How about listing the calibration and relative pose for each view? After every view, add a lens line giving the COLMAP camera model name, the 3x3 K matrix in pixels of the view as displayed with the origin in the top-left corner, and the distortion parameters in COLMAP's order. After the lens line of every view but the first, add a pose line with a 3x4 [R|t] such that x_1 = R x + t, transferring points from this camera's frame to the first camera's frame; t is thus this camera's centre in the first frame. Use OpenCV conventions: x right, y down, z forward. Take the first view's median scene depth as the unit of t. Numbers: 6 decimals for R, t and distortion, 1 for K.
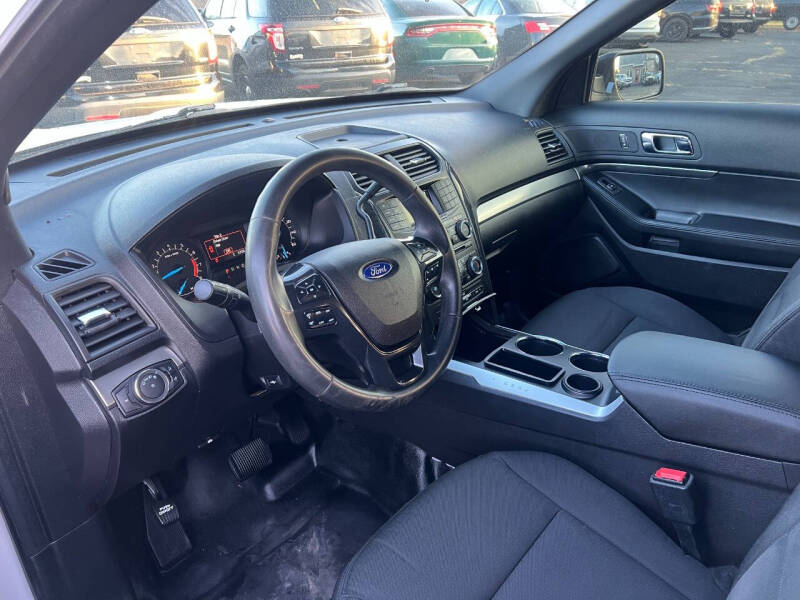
lens RADIAL K [[611.7, 0, 402.4], [0, 611.7, 301.0], [0, 0, 1]] dist [0.006321, -0.025407]
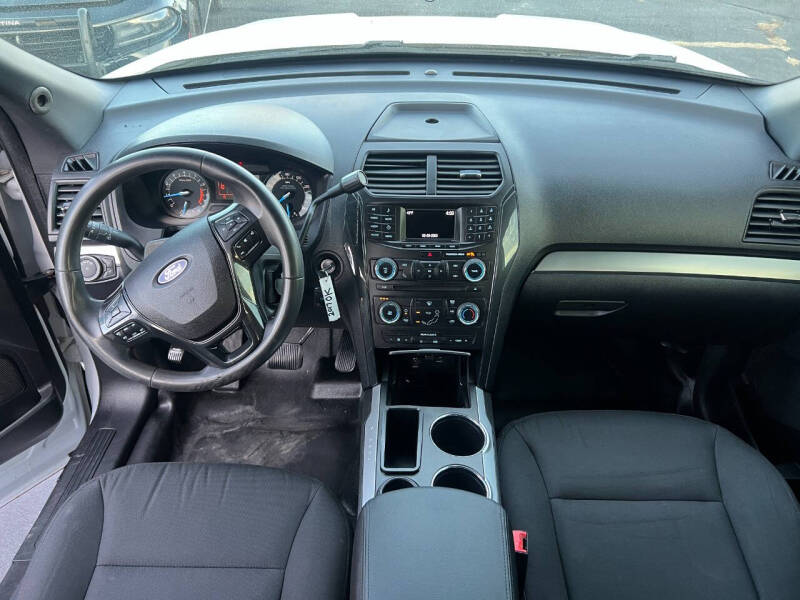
lens RADIAL K [[611.7, 0, 403.4], [0, 611.7, 298.0], [0, 0, 1]] dist [0.006321, -0.025407]
pose [[0.607542, 0.495380, -0.620880, 0.543101], [-0.354501, 0.868621, 0.346159, -0.315913], [0.710790, 0.009796, 0.703337, 0.309502]]
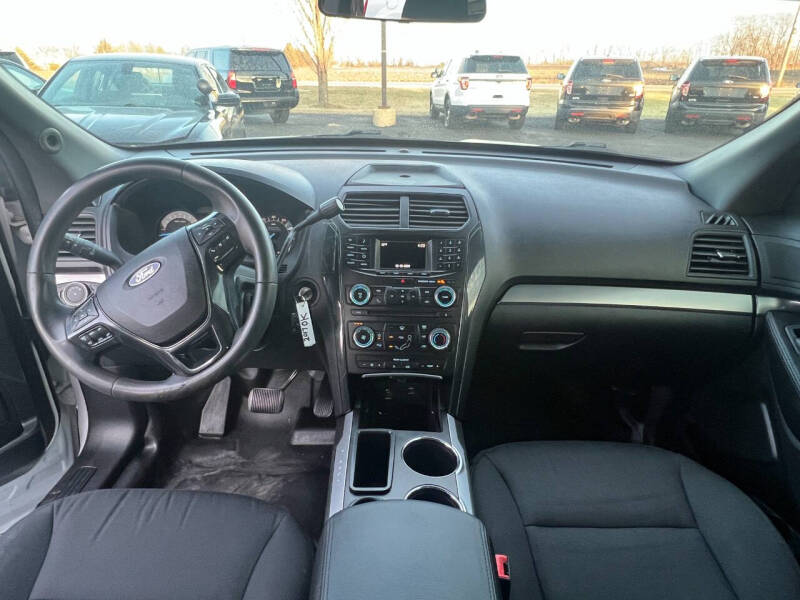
lens RADIAL K [[479.6, 0, 398.7], [0, 479.6, 300.9], [0, 0, 1]] dist [-0.030192, 0.012134]
pose [[0.626679, 0.372962, -0.684232, 0.500126], [-0.372310, 0.914637, 0.157557, -0.182146], [0.684587, 0.156009, 0.712041, 0.422217]]
